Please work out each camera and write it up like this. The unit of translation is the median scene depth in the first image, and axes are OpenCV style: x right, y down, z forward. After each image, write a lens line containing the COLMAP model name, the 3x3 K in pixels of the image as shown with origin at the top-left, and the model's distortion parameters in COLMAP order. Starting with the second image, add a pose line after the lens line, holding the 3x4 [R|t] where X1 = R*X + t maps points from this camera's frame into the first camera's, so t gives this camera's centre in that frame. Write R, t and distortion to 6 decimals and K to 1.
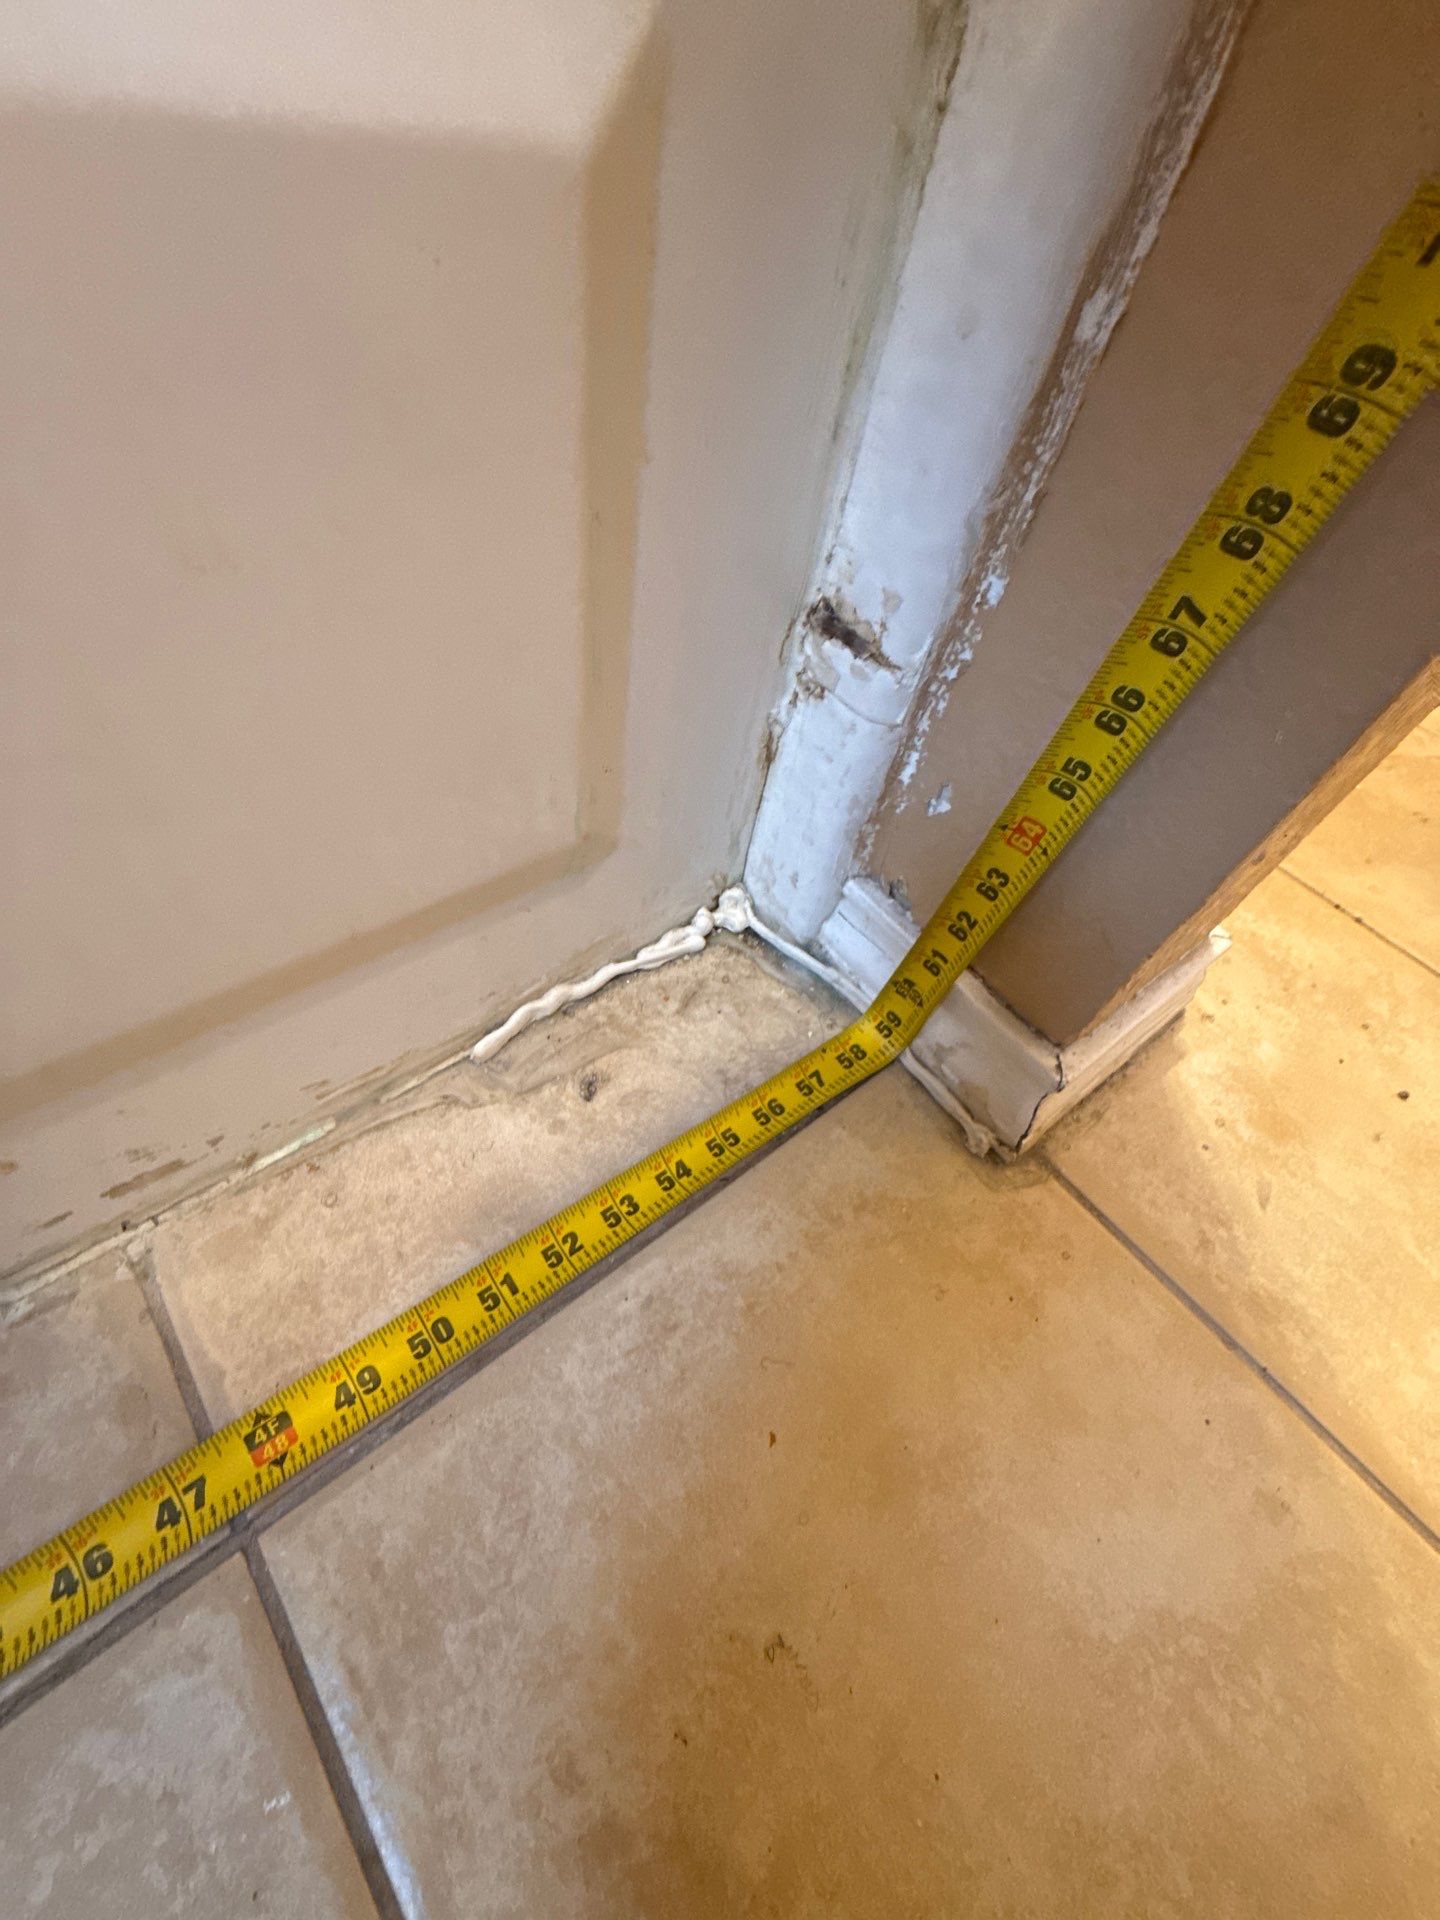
lens RADIAL K [[770.4, 0, 720.0], [0, 770.4, 960.0], [0, 0, 1]] dist [-0.000528, 0.000249]
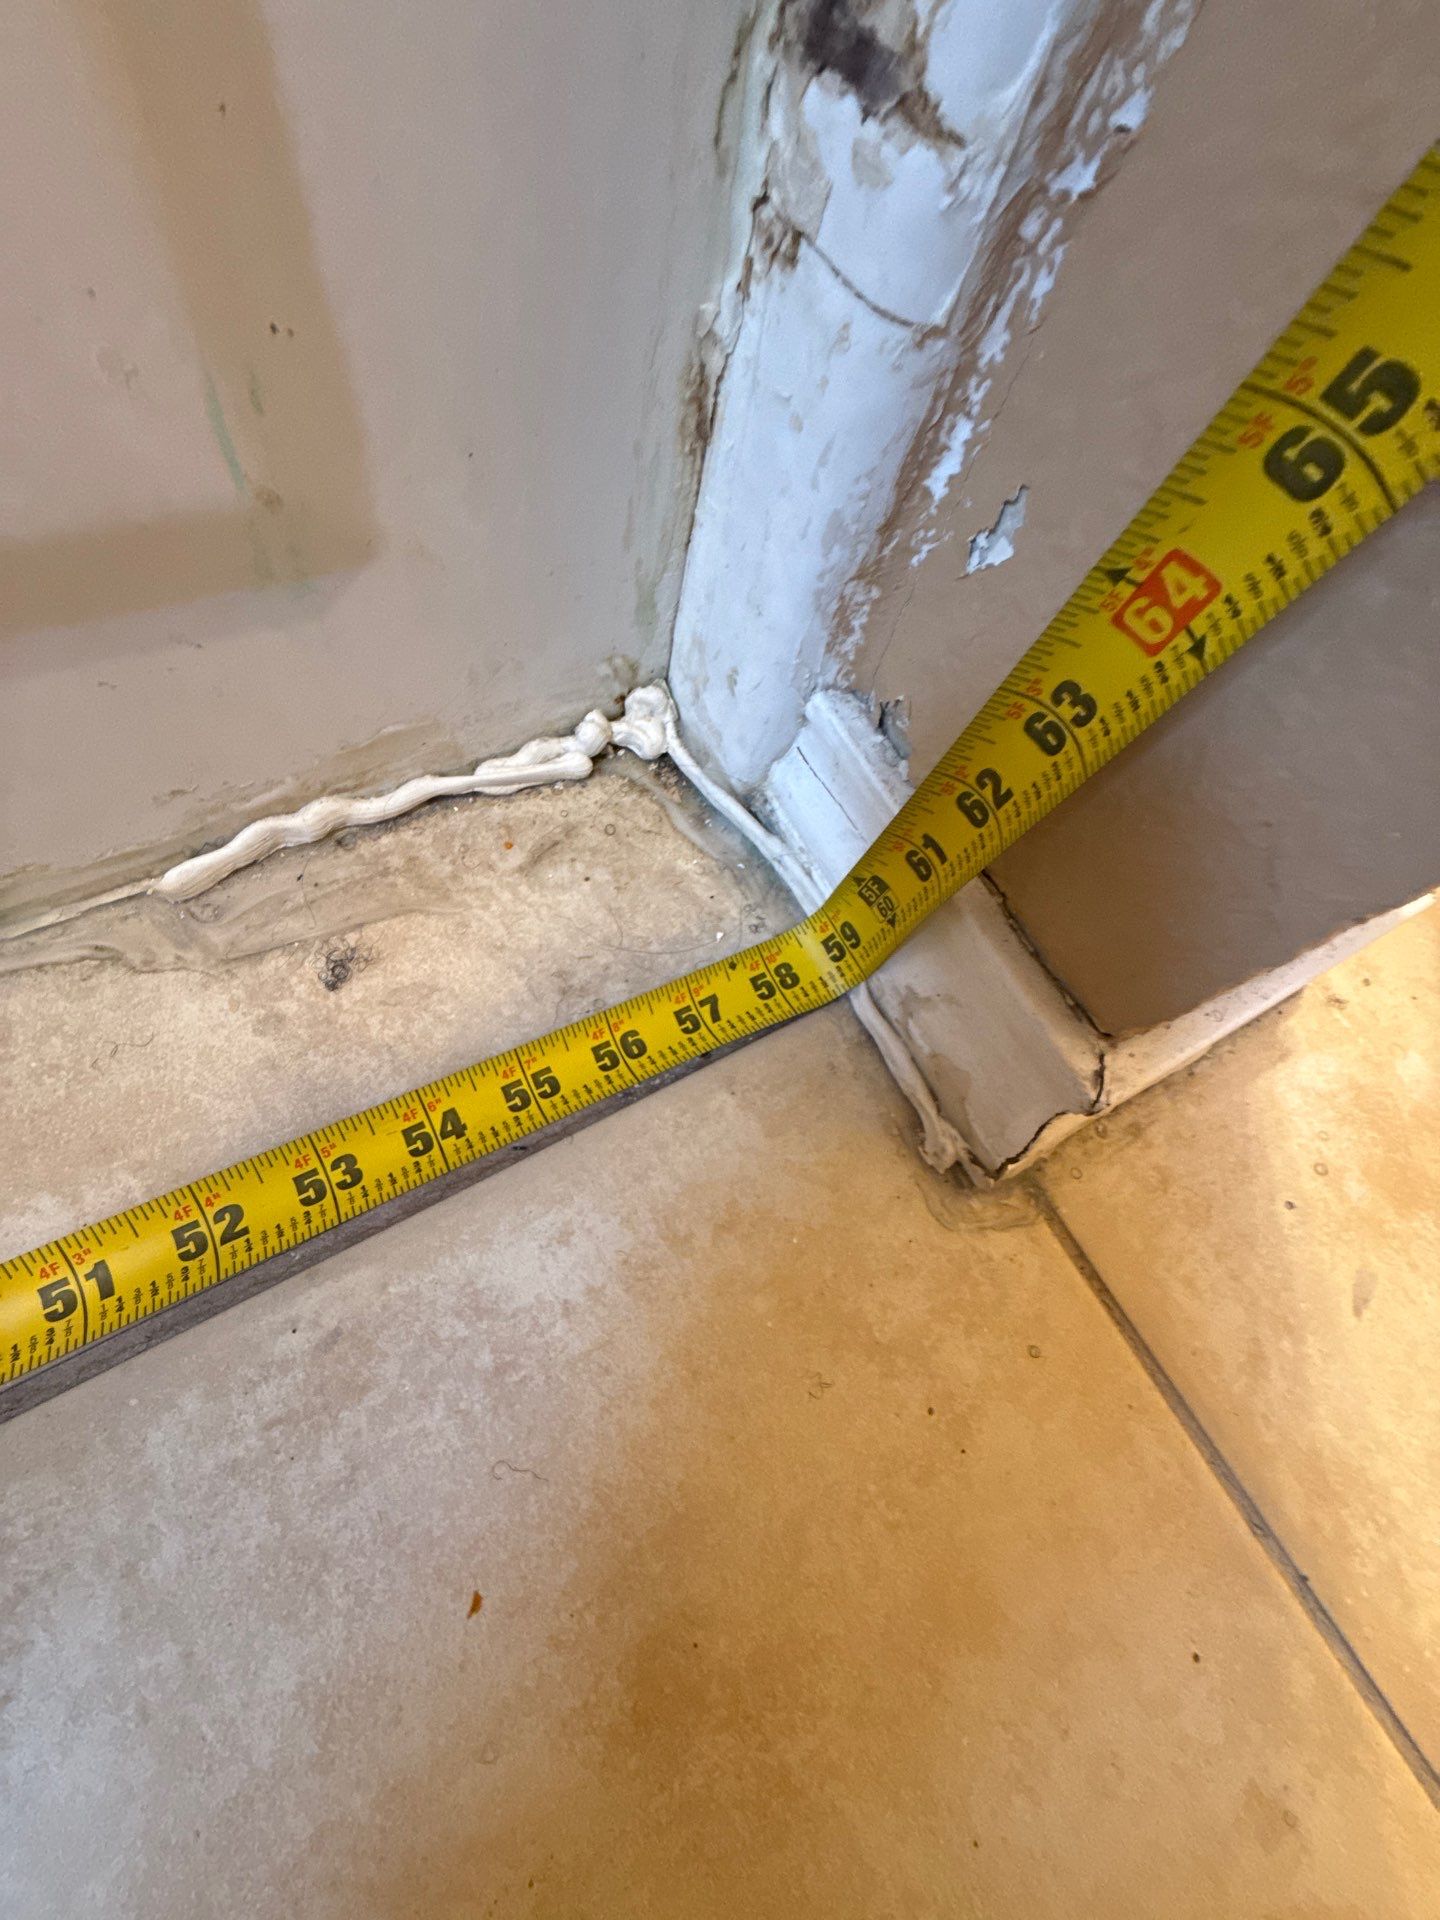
lens RADIAL K [[770.4, 0, 720.0], [0, 770.4, 960.0], [0, 0, 1]] dist [-0.000528, 0.000249]
pose [[0.986738, 0.160458, -0.024500, 0.153118], [-0.152580, 0.968406, 0.197255, -0.012018], [0.055378, -0.190901, 0.980046, 0.413209]]
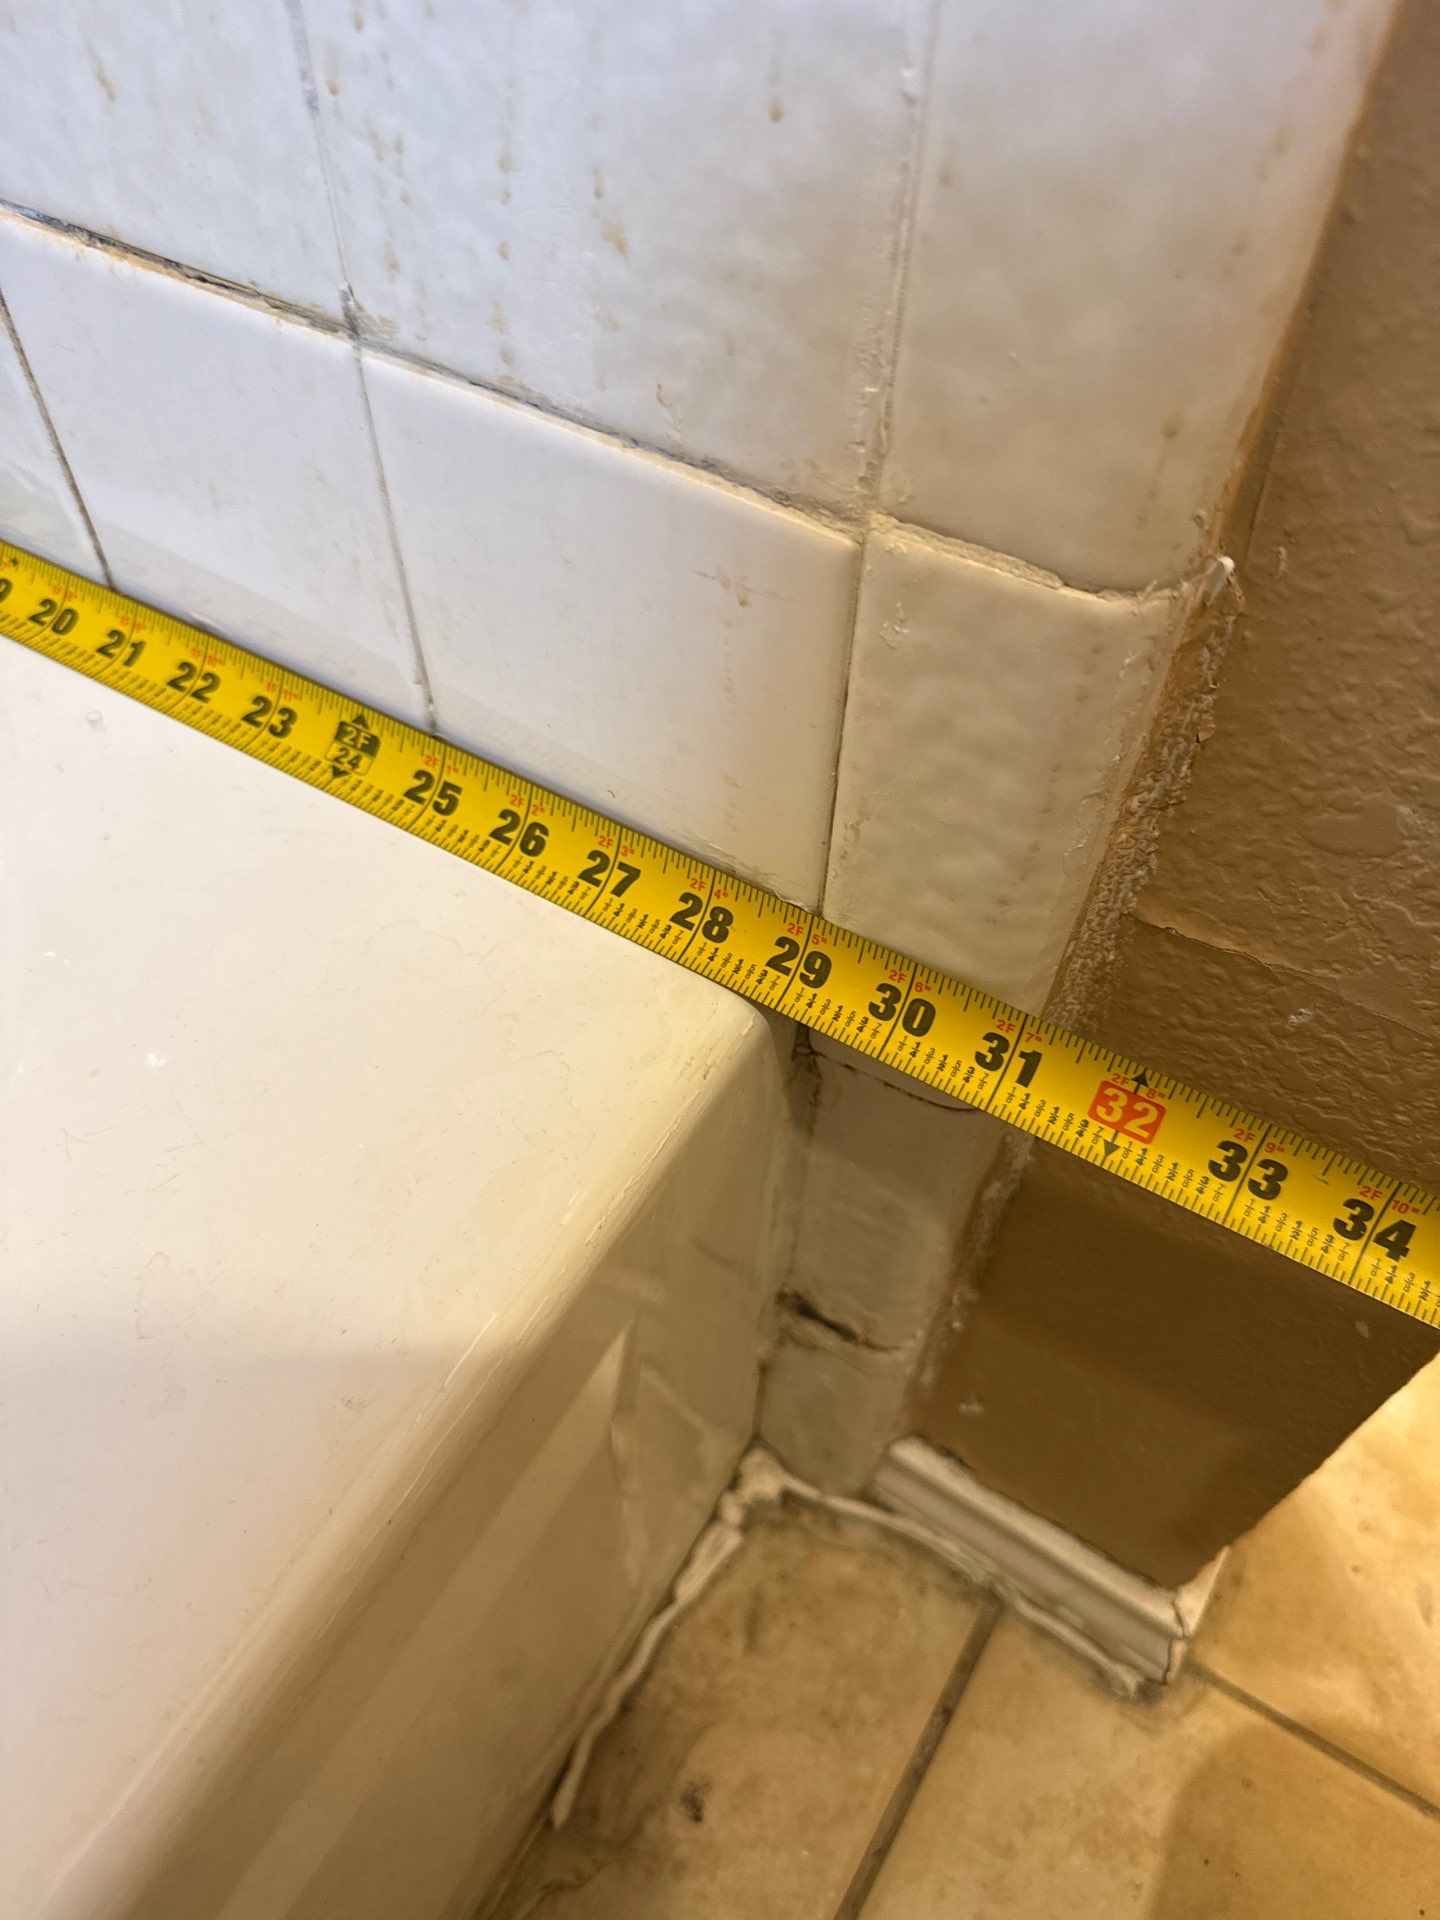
lens RADIAL K [[1409.0, 0, 726.6], [0, 1409.0, 949.3], [0, 0, 1]] dist [-0.007028, -0.034882]
pose [[0.938209, -0.330763, 0.101781, 0.022507], [0.327342, 0.943627, 0.049143, -0.819918], [-0.112298, -0.012789, 0.993592, -0.560670]]
